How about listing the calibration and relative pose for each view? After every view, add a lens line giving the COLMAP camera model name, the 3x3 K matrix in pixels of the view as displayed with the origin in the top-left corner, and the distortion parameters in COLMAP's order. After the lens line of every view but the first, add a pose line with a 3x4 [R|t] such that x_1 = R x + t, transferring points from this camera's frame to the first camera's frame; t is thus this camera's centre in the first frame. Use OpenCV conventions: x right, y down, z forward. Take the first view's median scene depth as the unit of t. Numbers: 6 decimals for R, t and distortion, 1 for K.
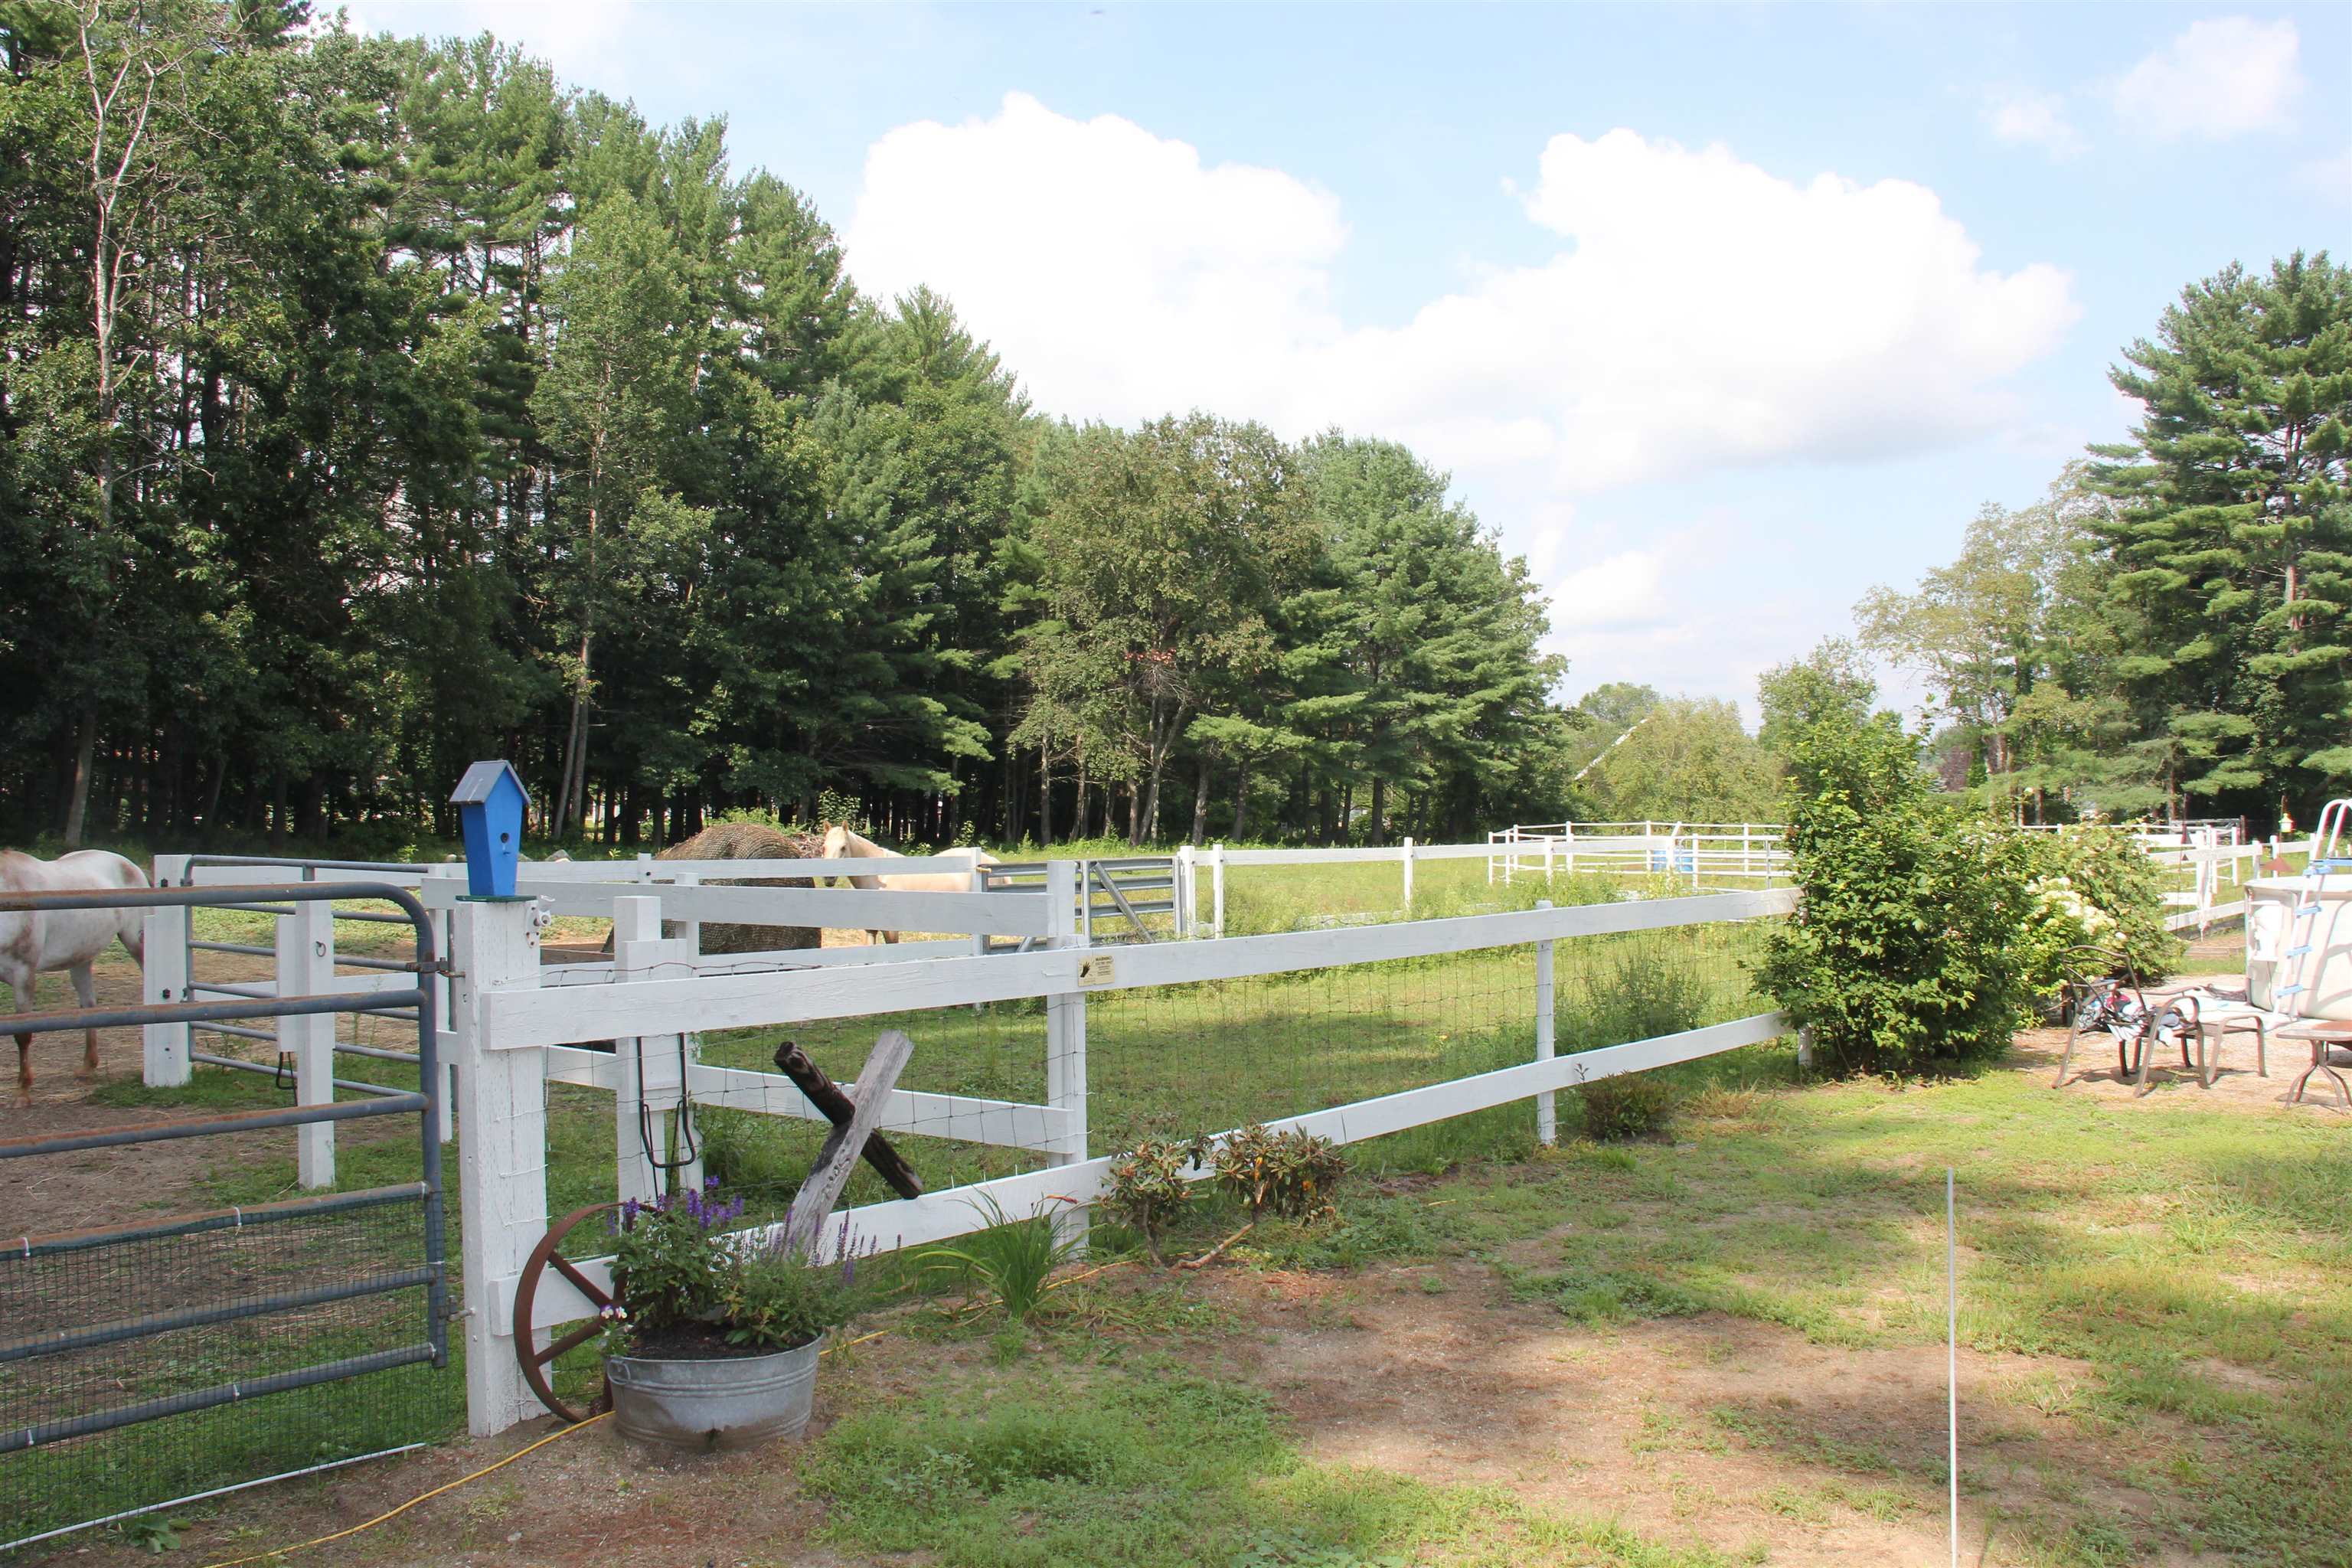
lens RADIAL K [[1967.3, 0, 1179.1], [0, 1967.3, 820.5], [0, 0, 1]] dist [-0.157520, 0.108460]
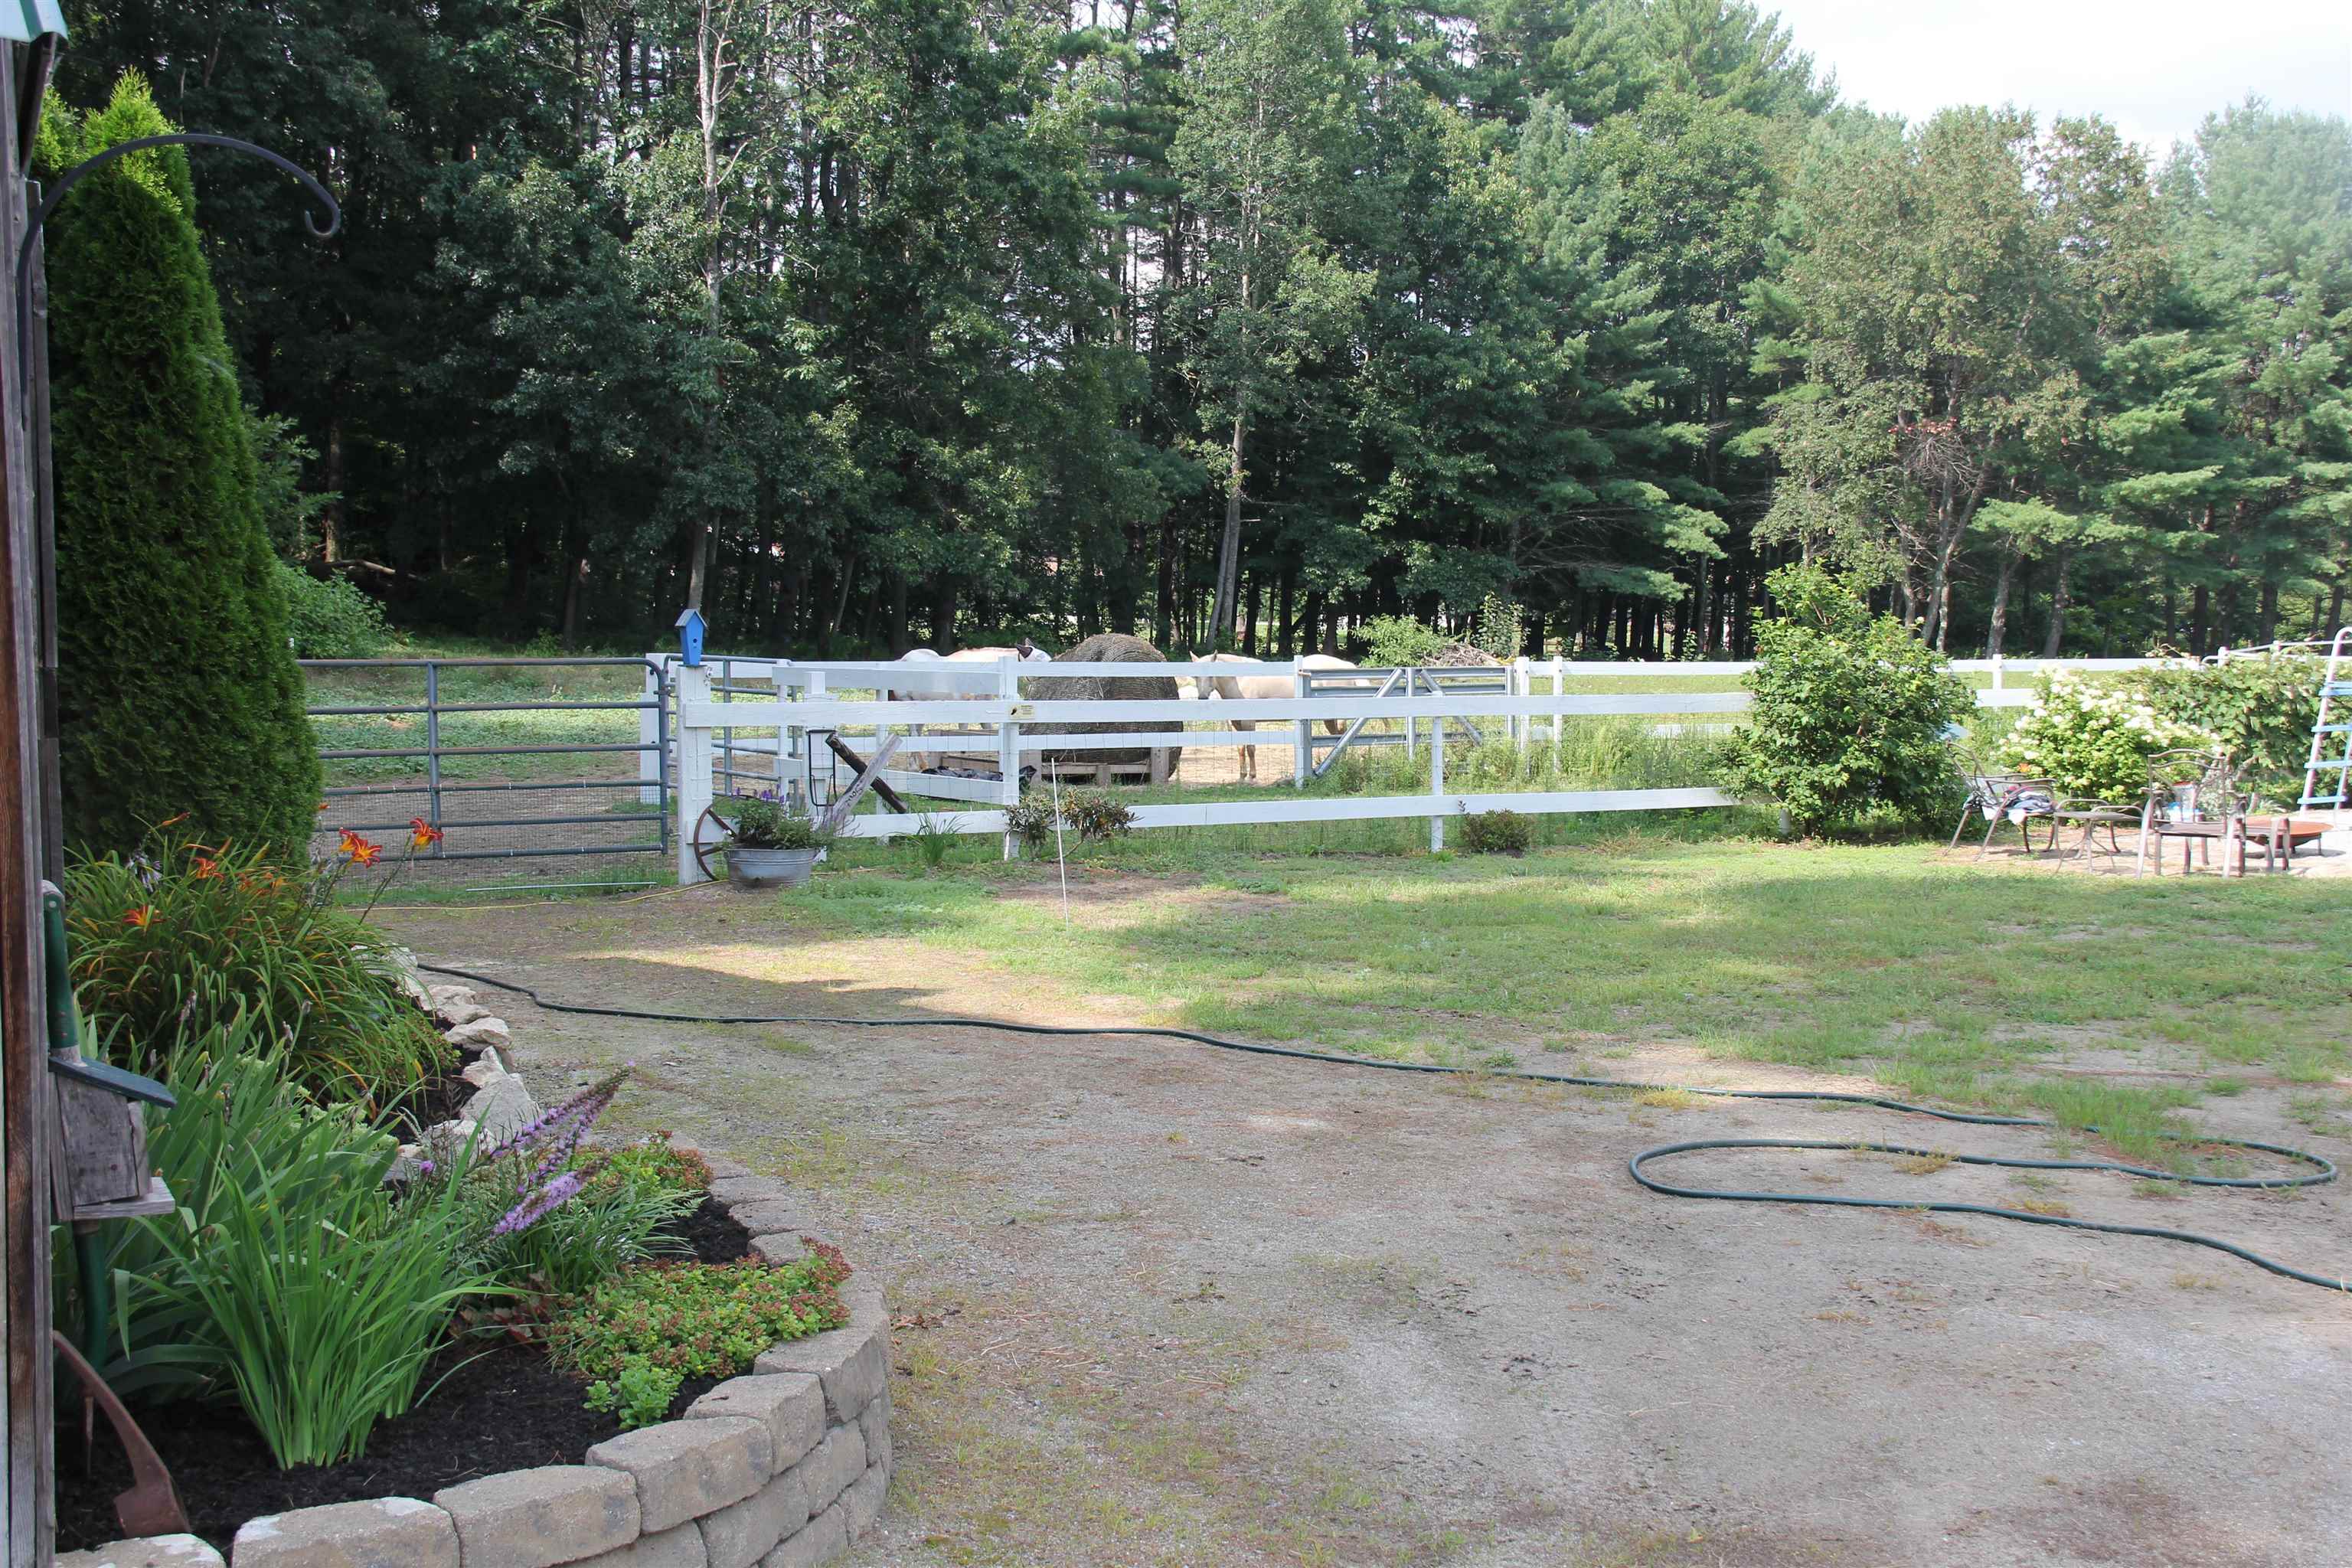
lens RADIAL K [[2643.5, 0, 1176.0], [0, 2643.5, 784.0], [0, 0, 1]] dist [0.014798, 0.051660]
pose [[0.932283, 0.027095, -0.360714, 0.094246], [-0.005906, 0.998198, 0.059716, -0.000925], [0.361682, -0.053541, 0.930763, -0.124699]]
